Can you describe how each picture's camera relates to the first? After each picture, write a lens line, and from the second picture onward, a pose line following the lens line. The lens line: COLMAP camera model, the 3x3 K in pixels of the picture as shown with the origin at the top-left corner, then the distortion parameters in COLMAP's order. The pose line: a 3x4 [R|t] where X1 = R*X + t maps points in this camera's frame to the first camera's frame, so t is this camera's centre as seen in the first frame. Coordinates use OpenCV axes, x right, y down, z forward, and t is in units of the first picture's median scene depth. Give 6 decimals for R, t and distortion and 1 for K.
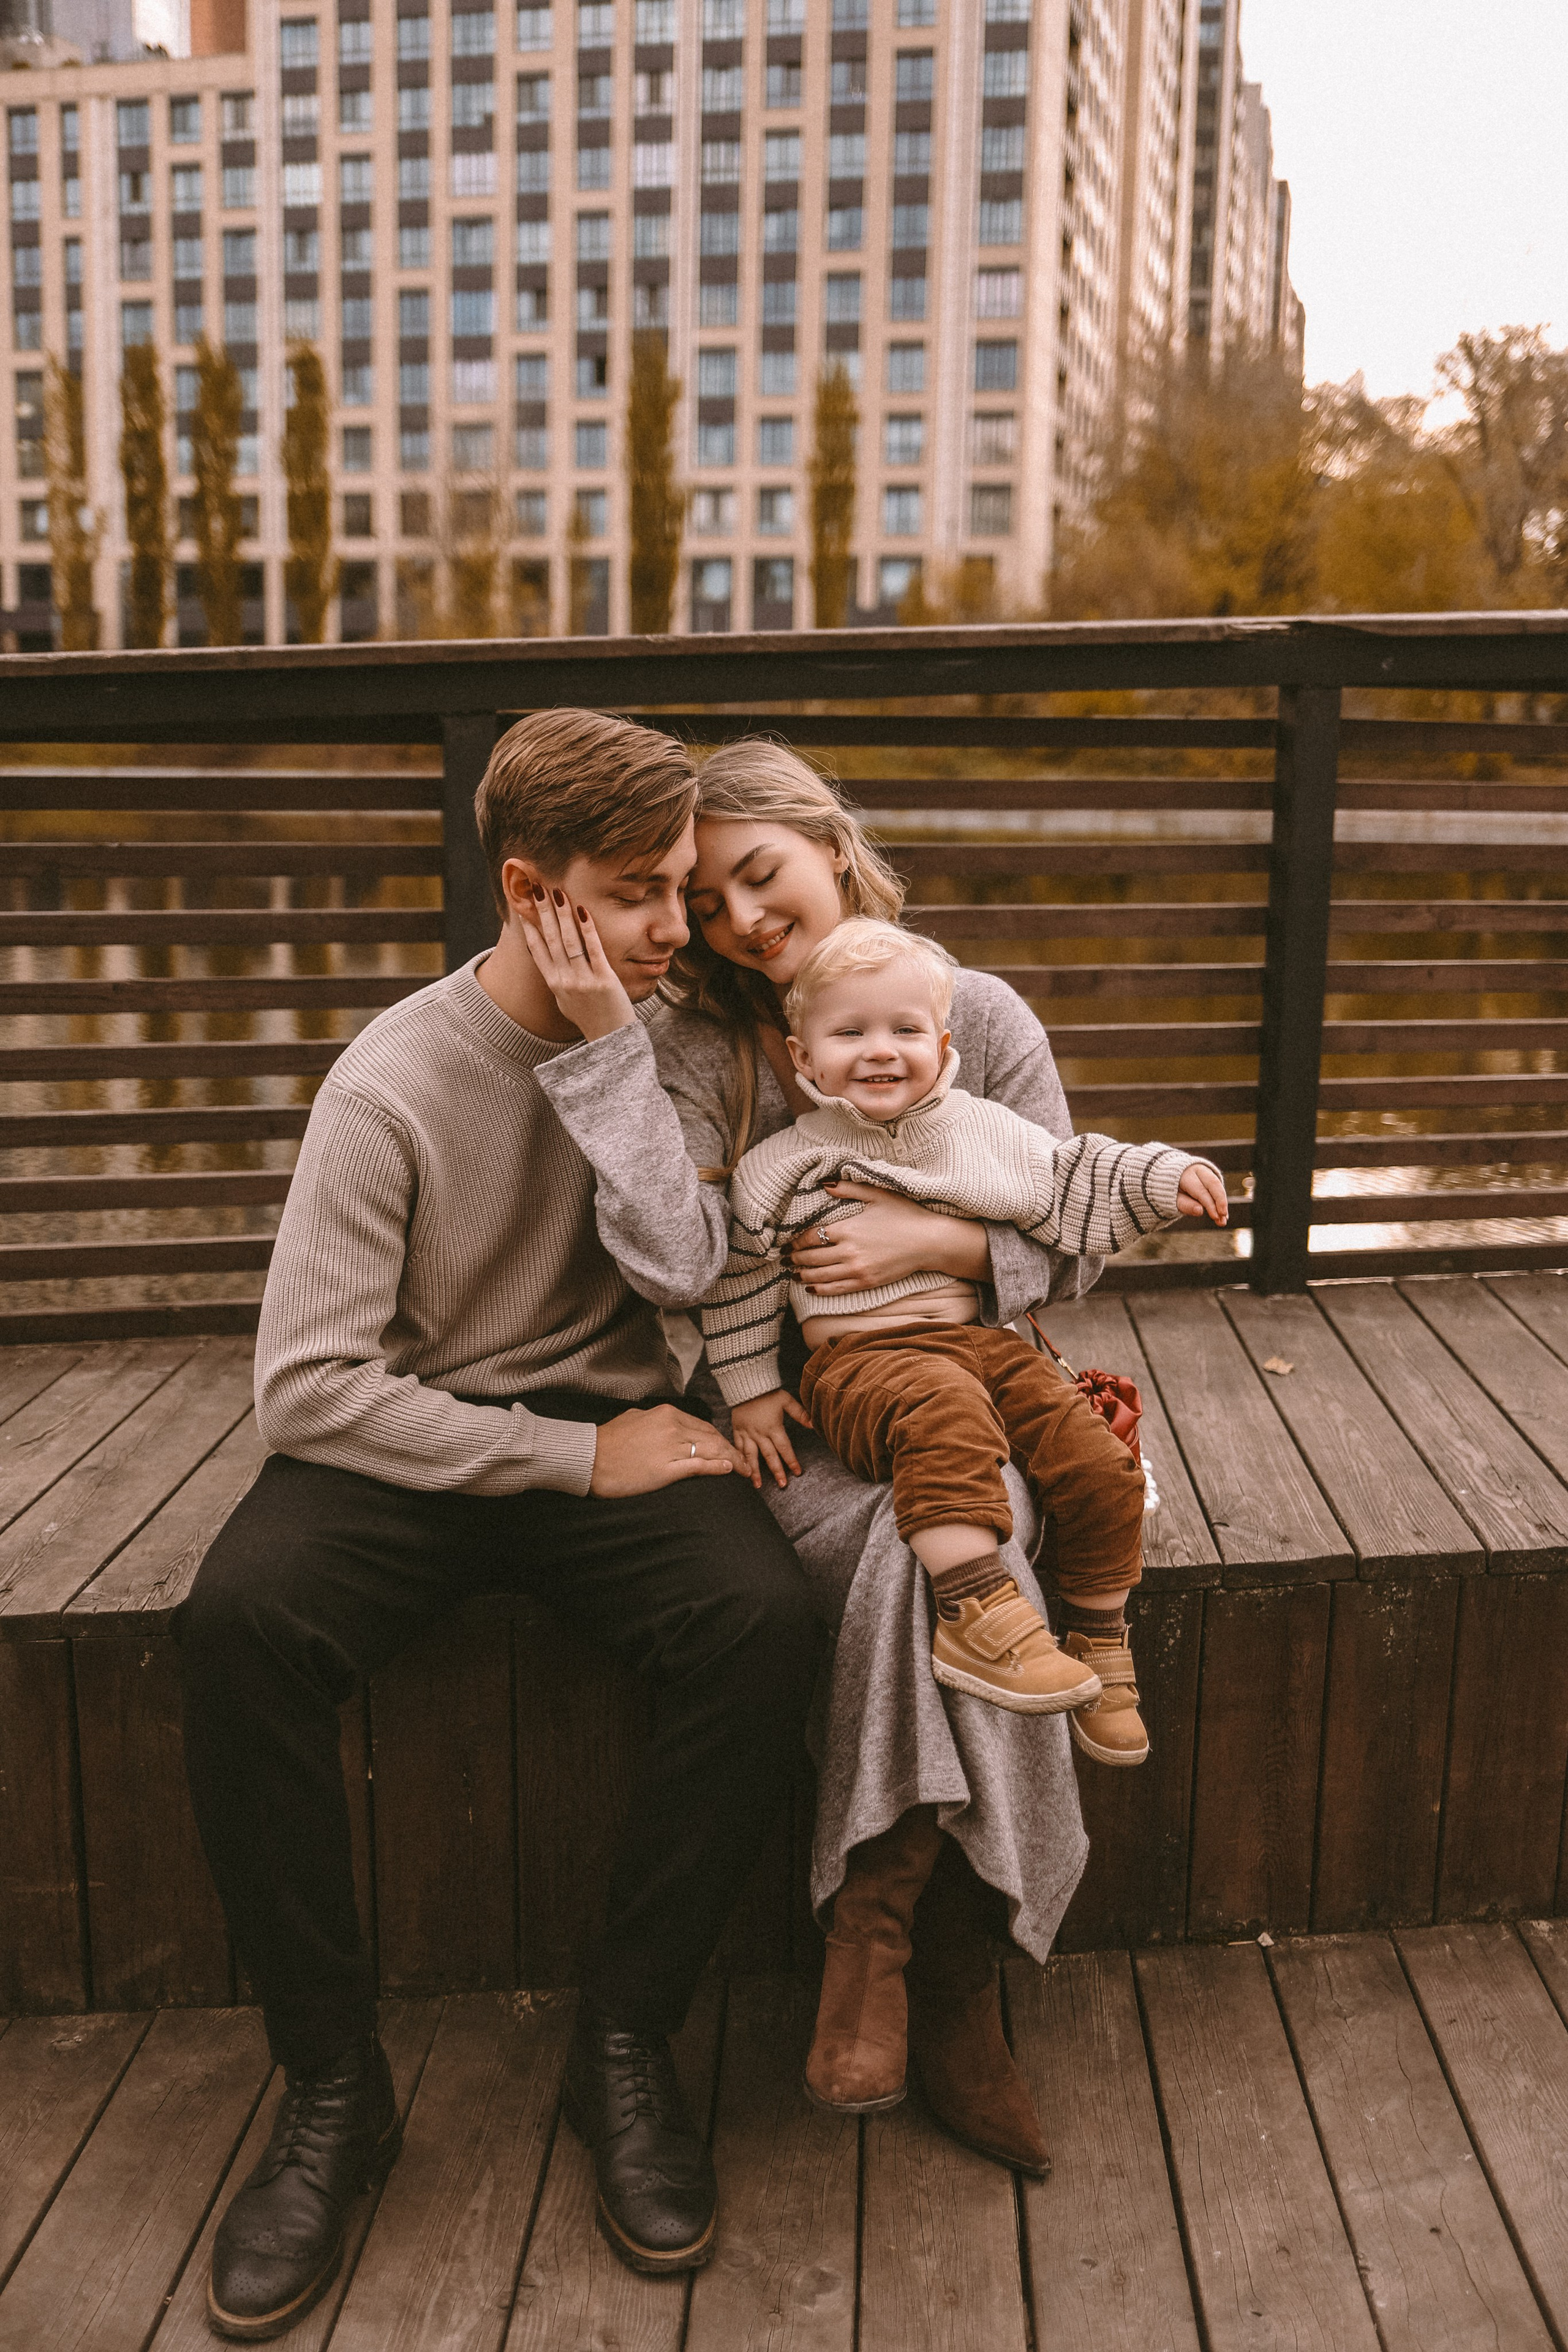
lens RADIAL K [[2267.7, 0, 784.0], [0, 2267.7, 1176.0], [0, 0, 1]] dist [-0.070376, 0.059934]
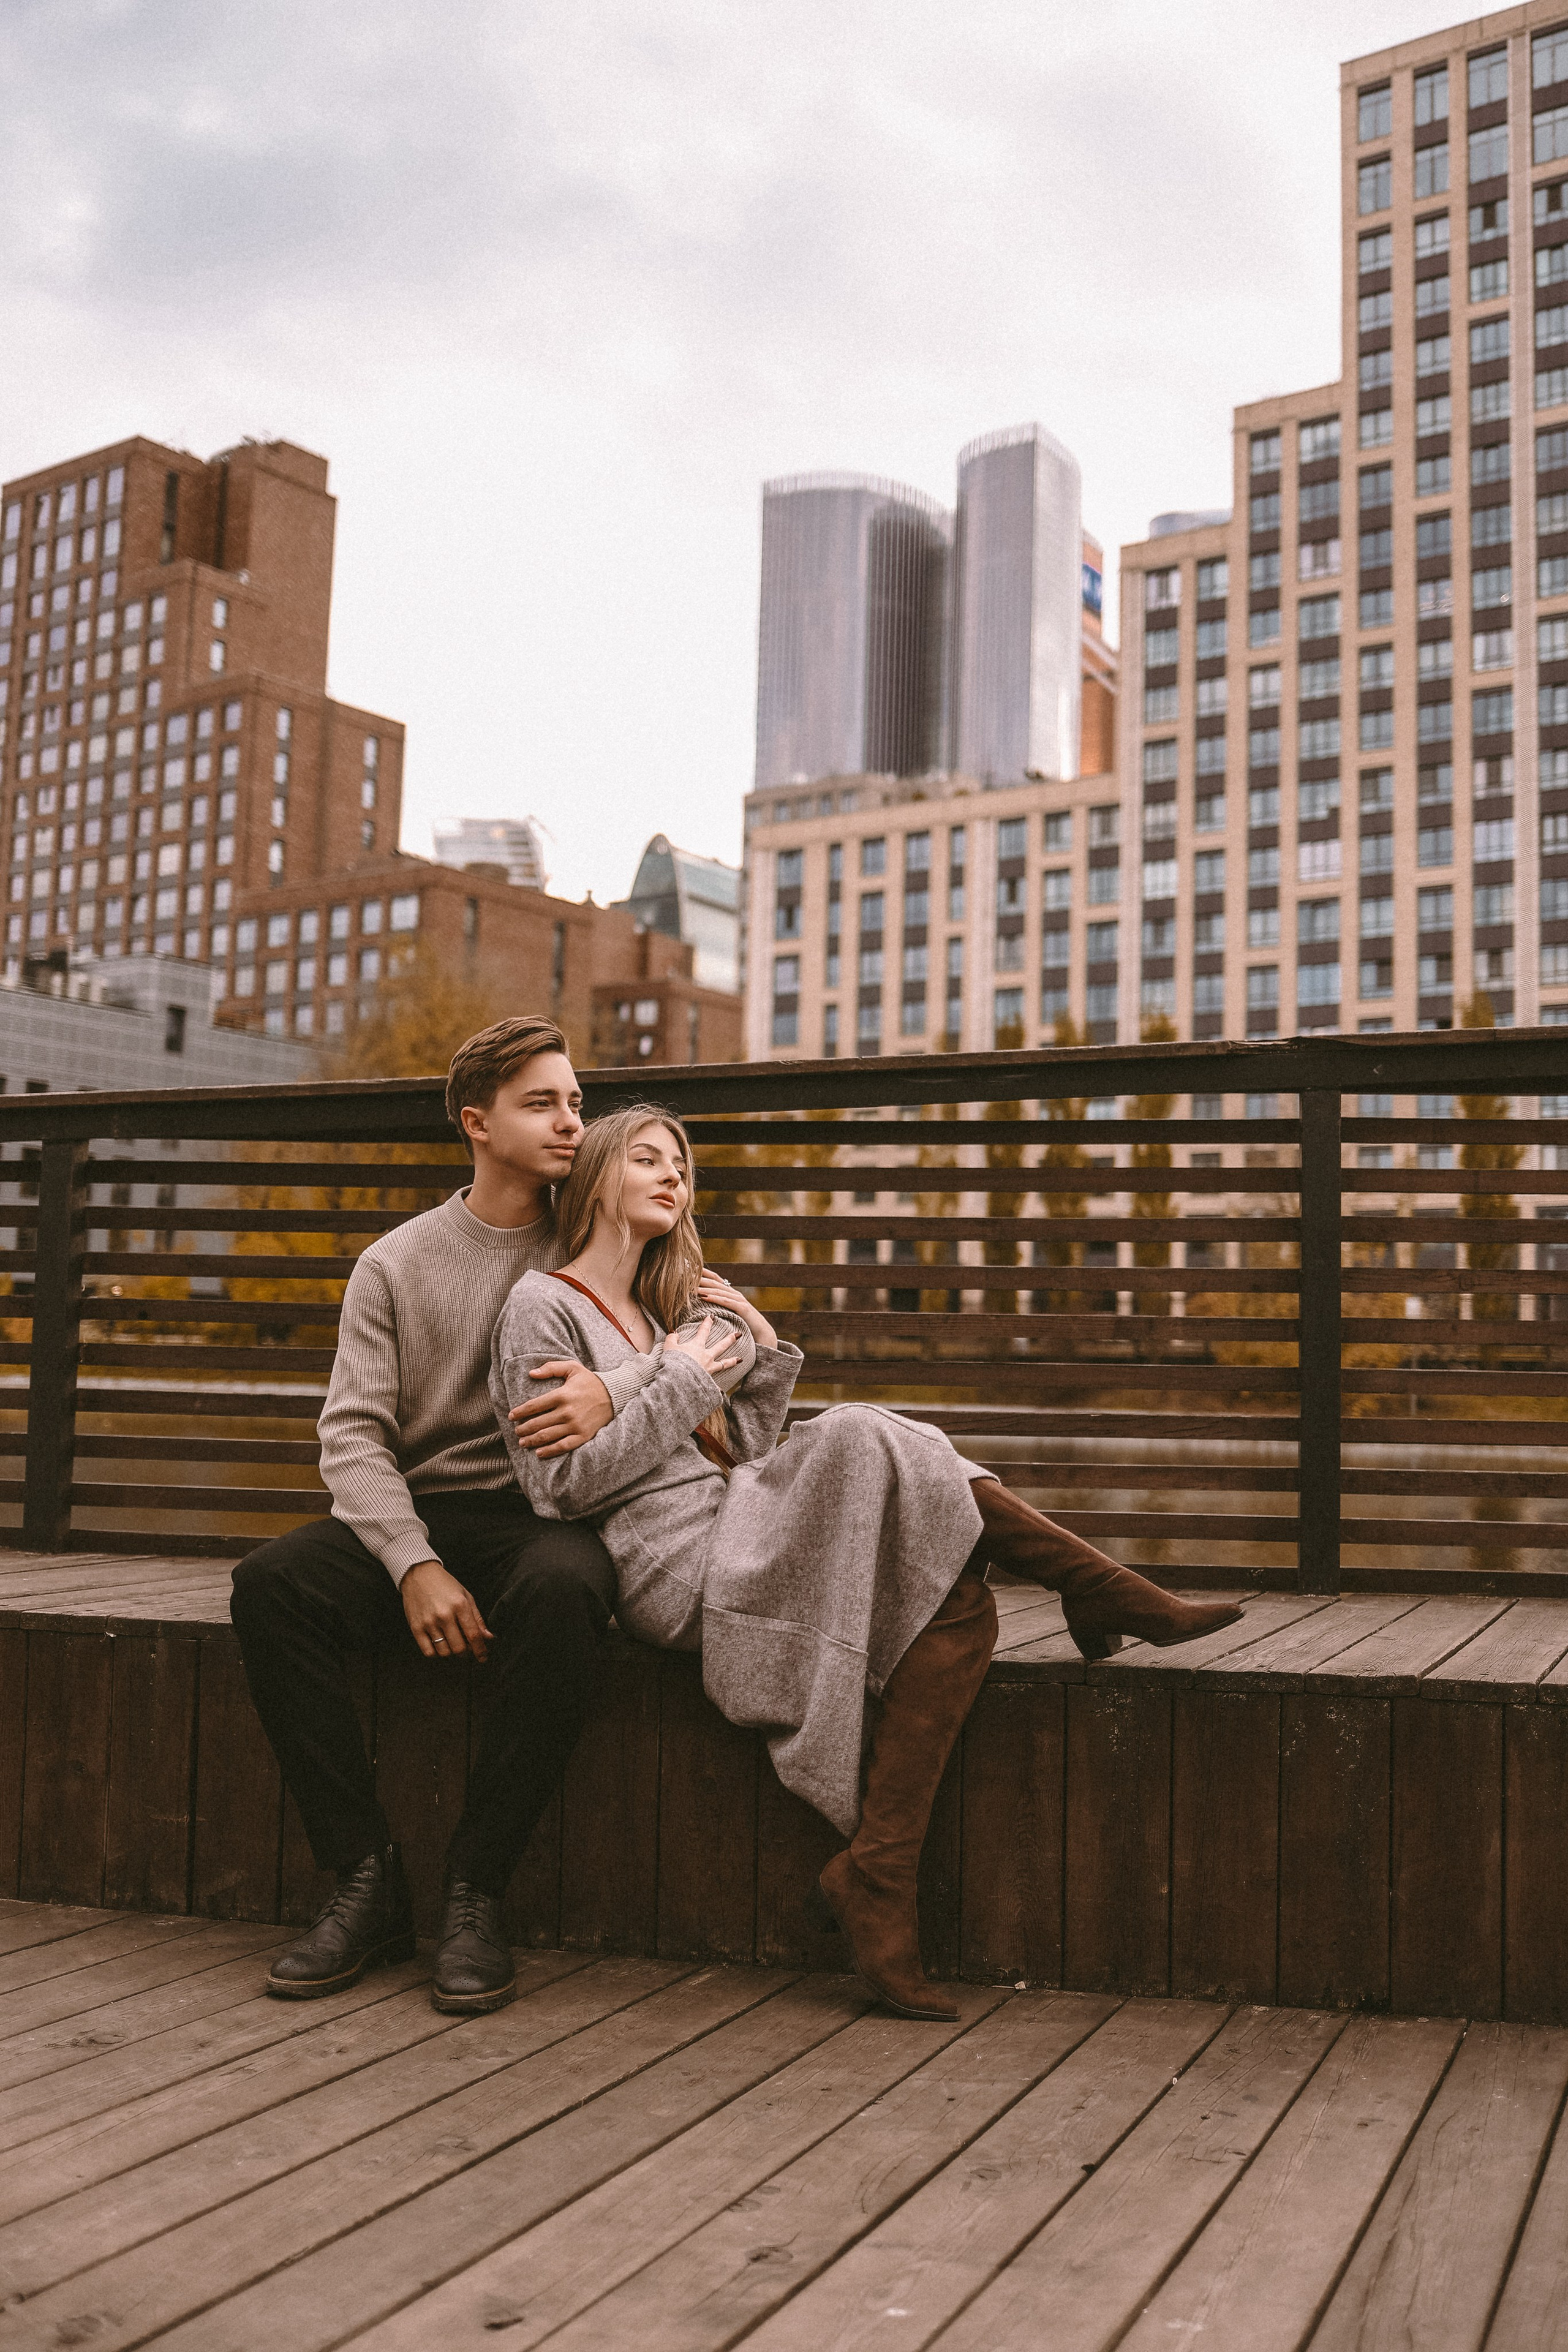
lens RADIAL K [[2267.7, 0, 784.0], [0, 2267.7, 1176.0], [0, 0, 1]] dist [-0.070376, 0.059934]
pose [[0.930988, -0.023395, -0.364300, 0.011525], [-0.080929, 0.959885, -0.268461, 0.005277], [0.355967, 0.279416, 0.891748, -0.005816]]
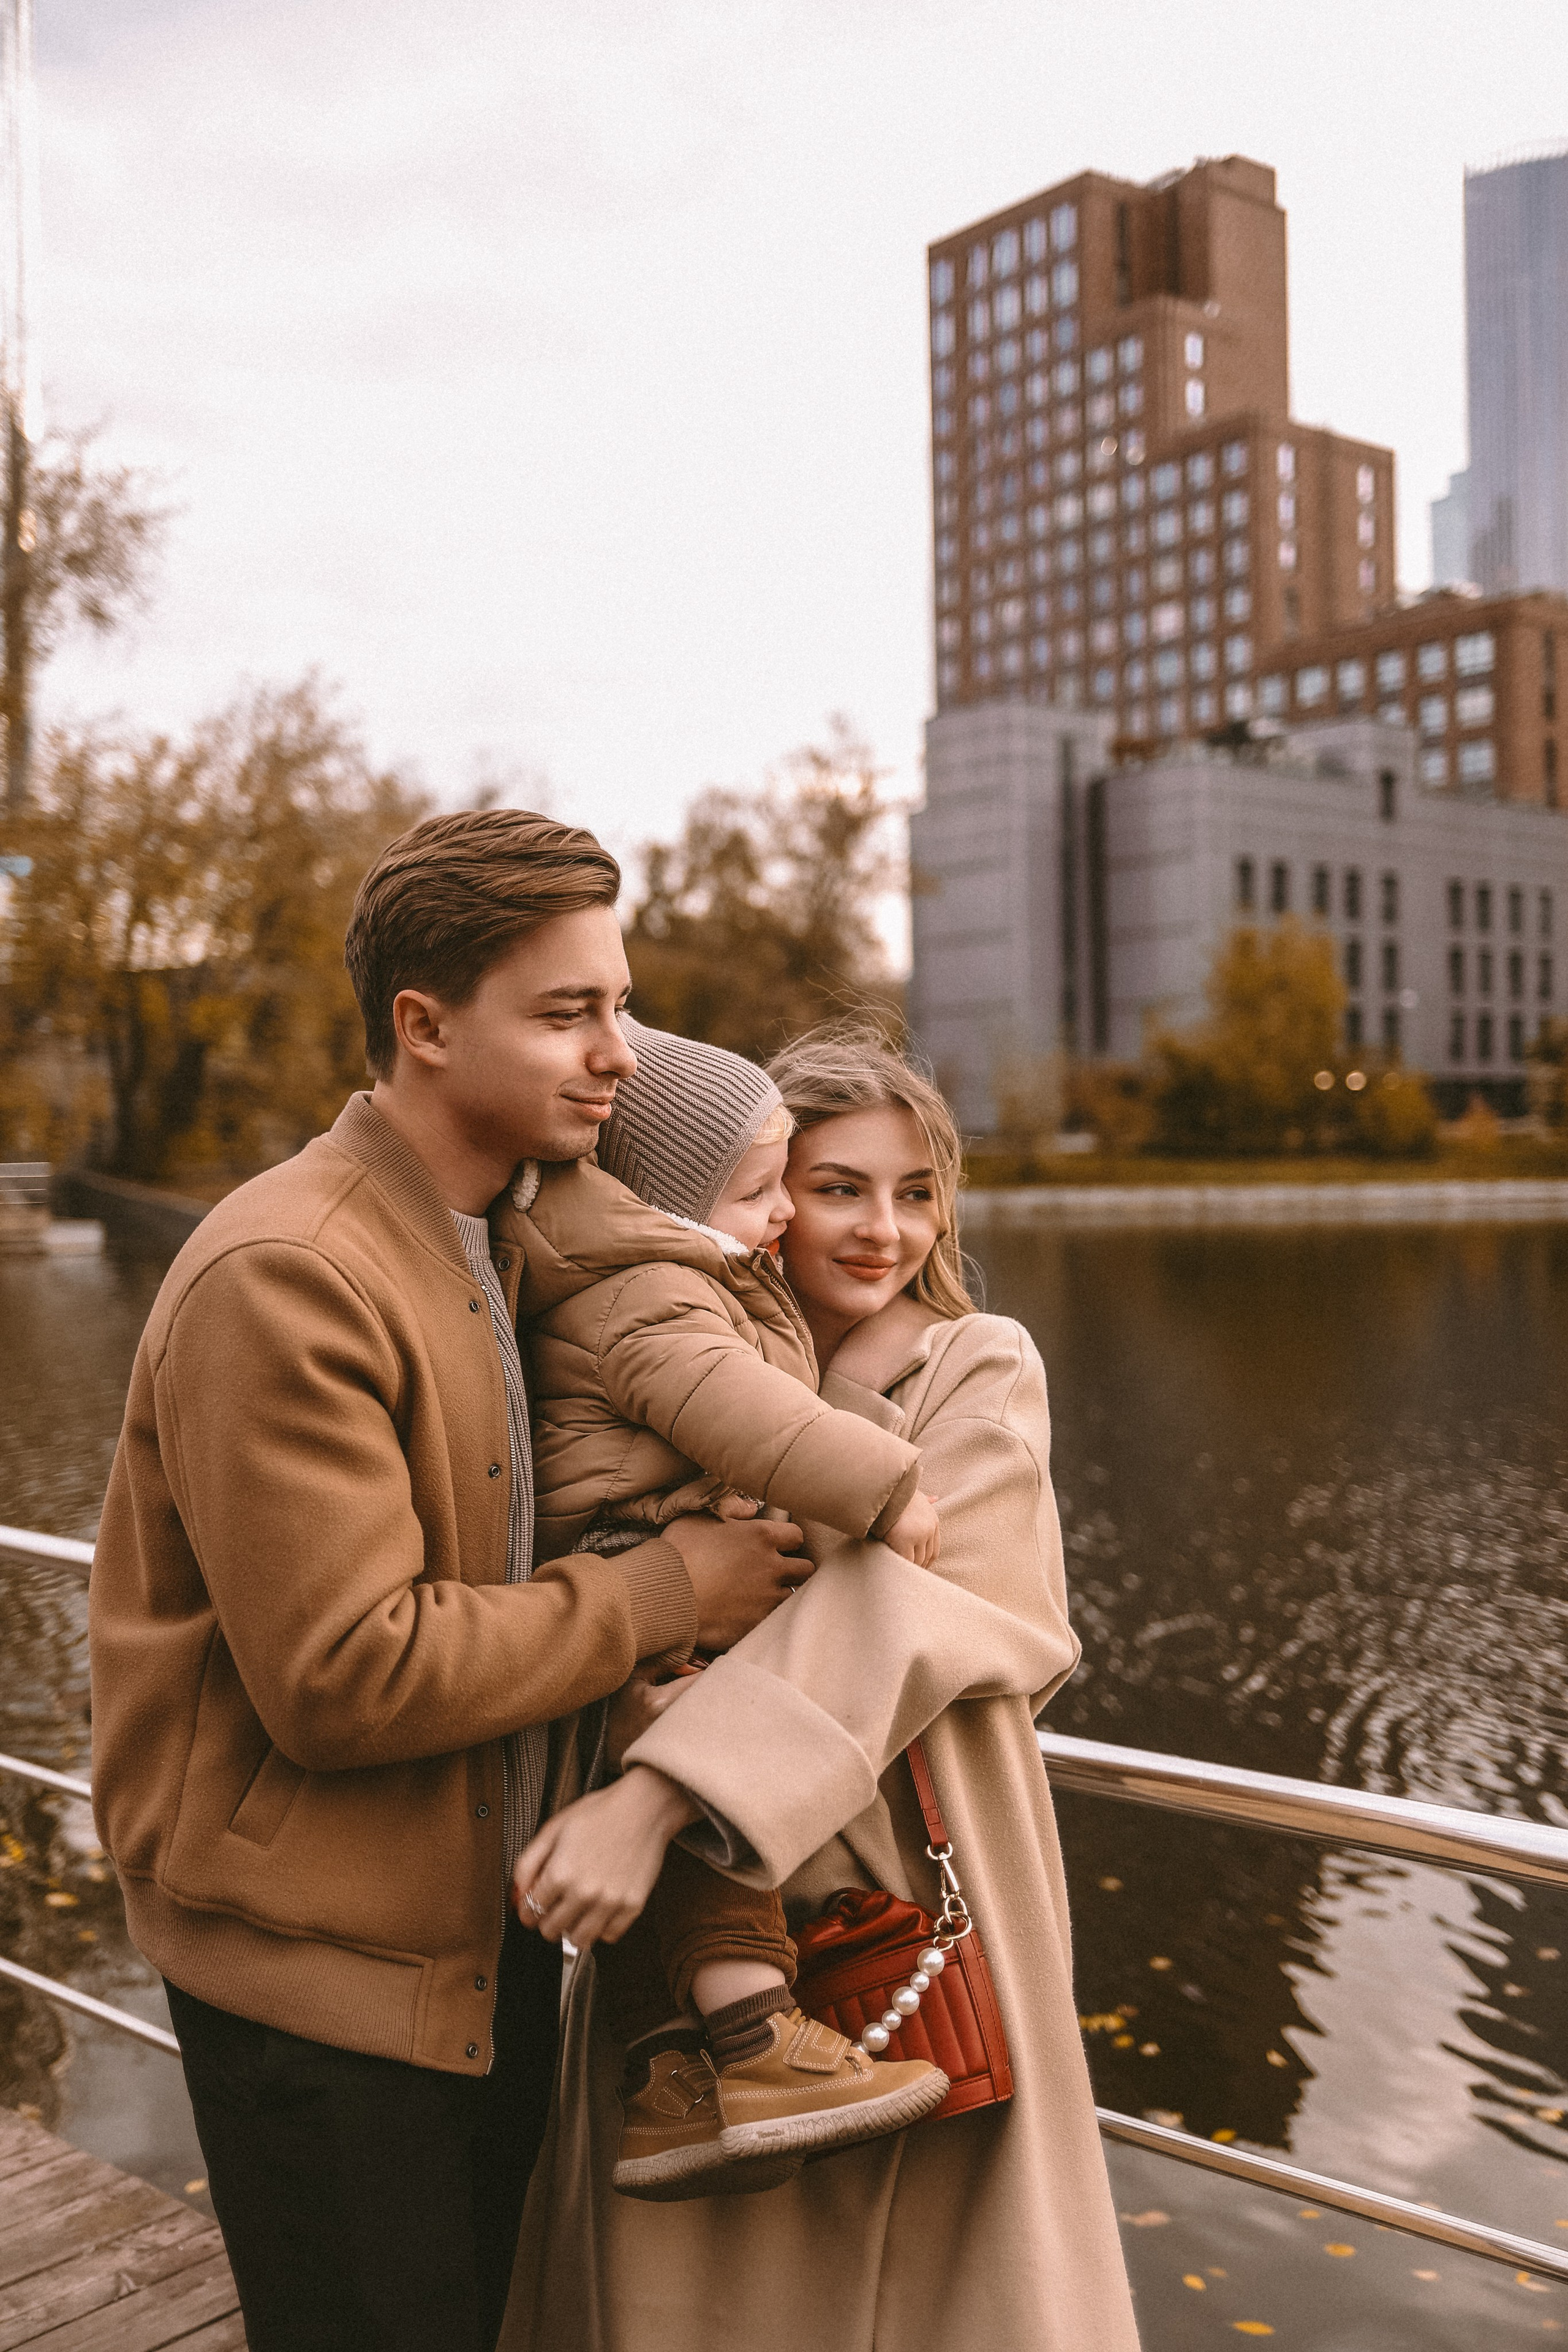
lens RADIAL K [[2267.7, 0, 784.0], [0, 2267.7, 1176.0], [0, 0, 1]] dist [-0.070376, 0.059934]
pose [[0.796827, -0.016013, -0.603995, -0.252068], [-0.087418, 0.986075, -0.141469, 0.002263], [0.597850, 0.165527, 0.784332, -0.077308]]
